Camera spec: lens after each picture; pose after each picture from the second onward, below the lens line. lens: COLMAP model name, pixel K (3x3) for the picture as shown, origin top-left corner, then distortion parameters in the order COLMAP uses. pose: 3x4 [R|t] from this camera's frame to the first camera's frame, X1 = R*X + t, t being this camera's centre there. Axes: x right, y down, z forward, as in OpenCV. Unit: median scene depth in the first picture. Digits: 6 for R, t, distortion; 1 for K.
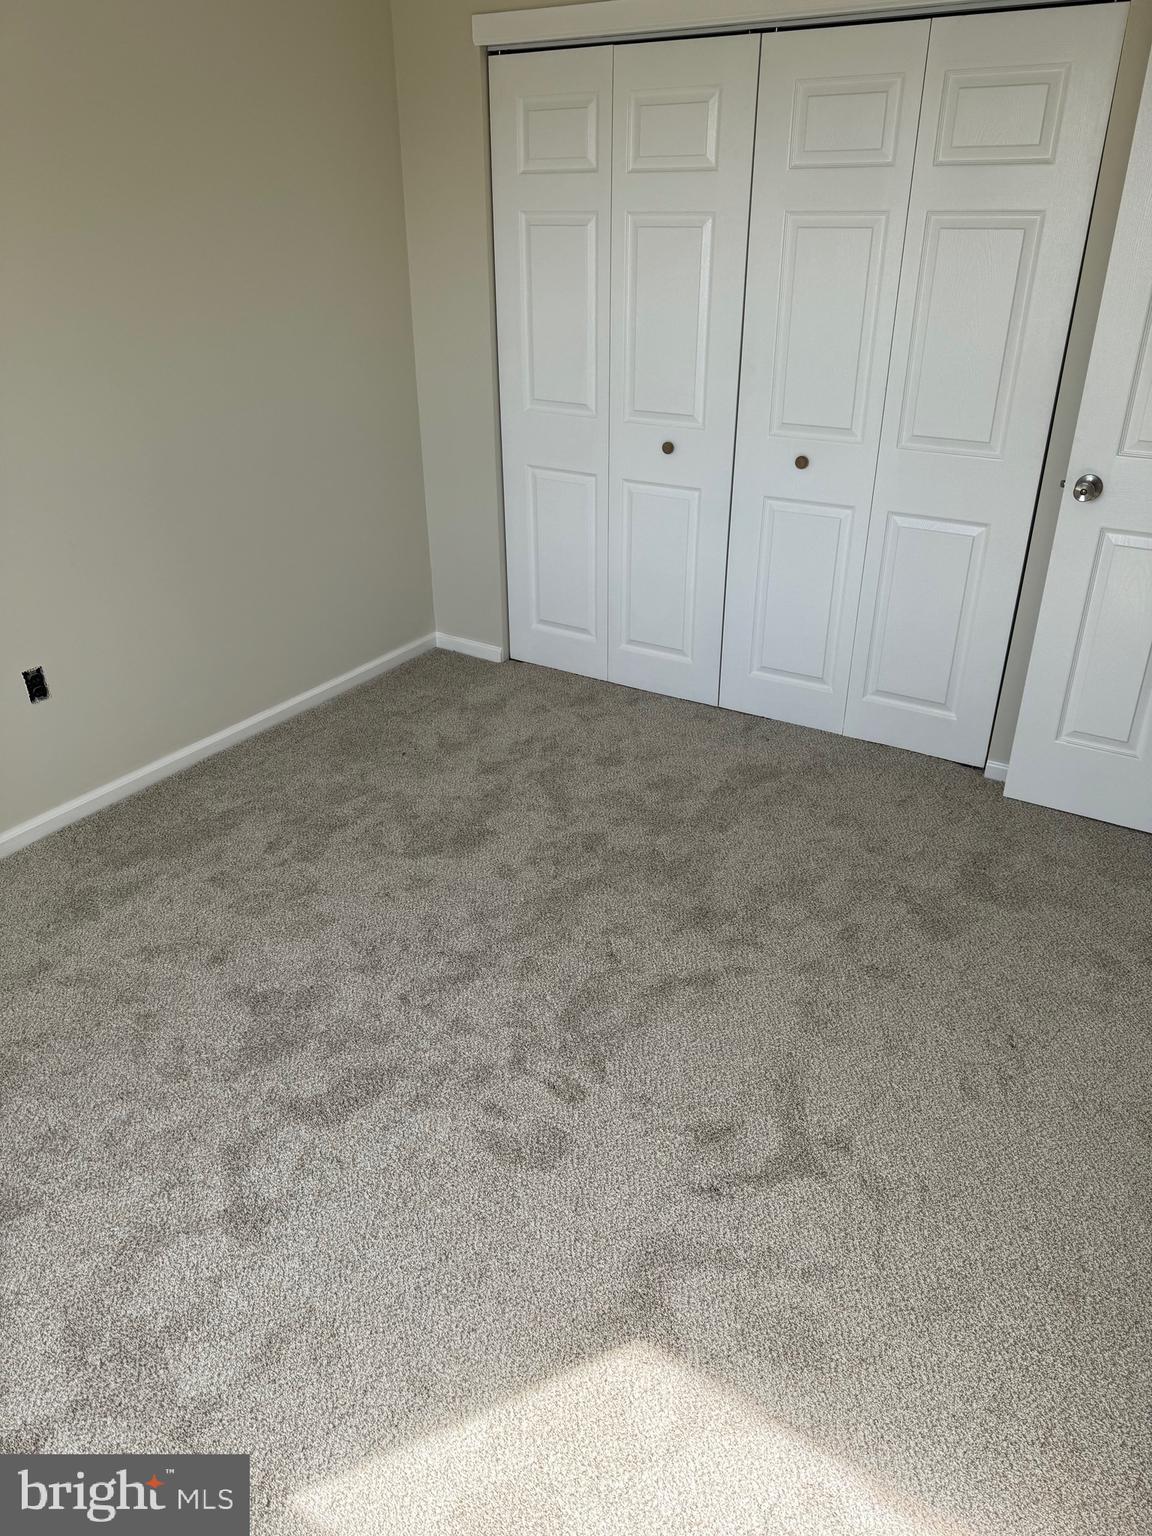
lens RADIAL K [[1069.2, 0, 580.7], [0, 1069.2, 794.7], [0, 0, 1]] dist [0.001631, -0.000261]
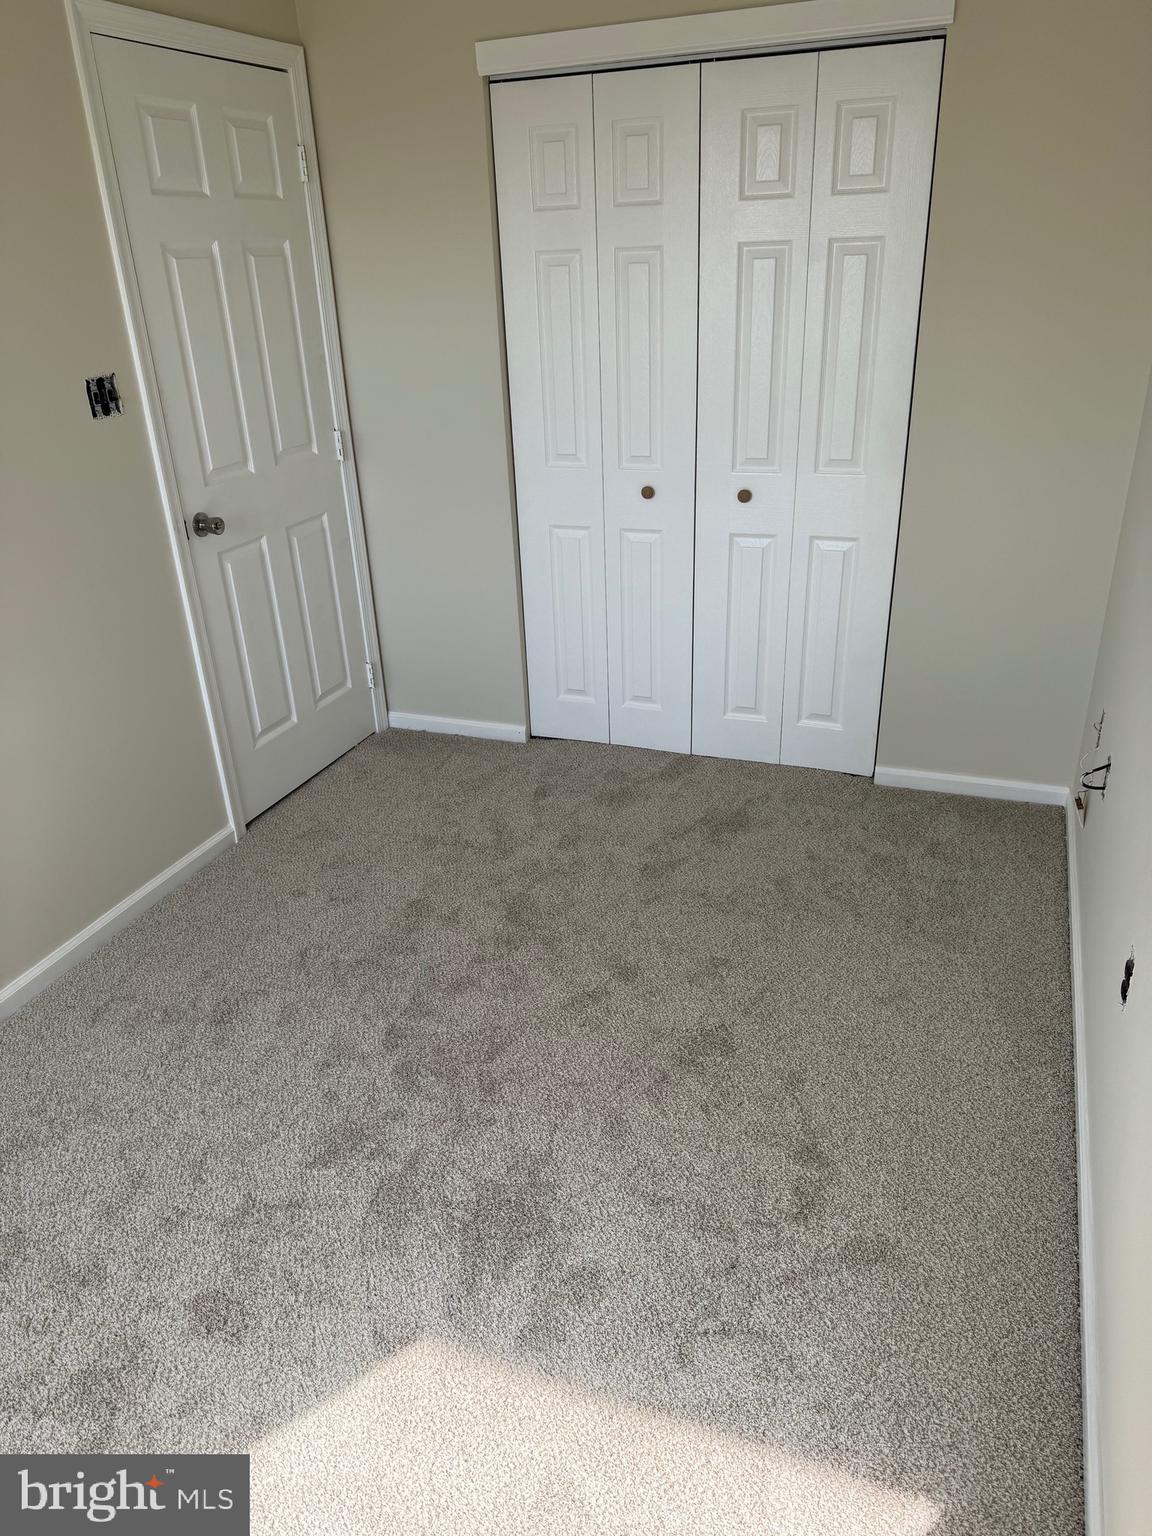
lens RADIAL K [[1086.1, 0, 576.0], [0, 1086.1, 768.0], [0, 0, 1]] dist [0.006832, 0.003373]
pose [[0.979543, -0.117583, 0.163307, -0.148322], [0.126917, 0.990756, -0.047910, -0.042857], [-0.156164, 0.067656, 0.985411, 0.079011]]
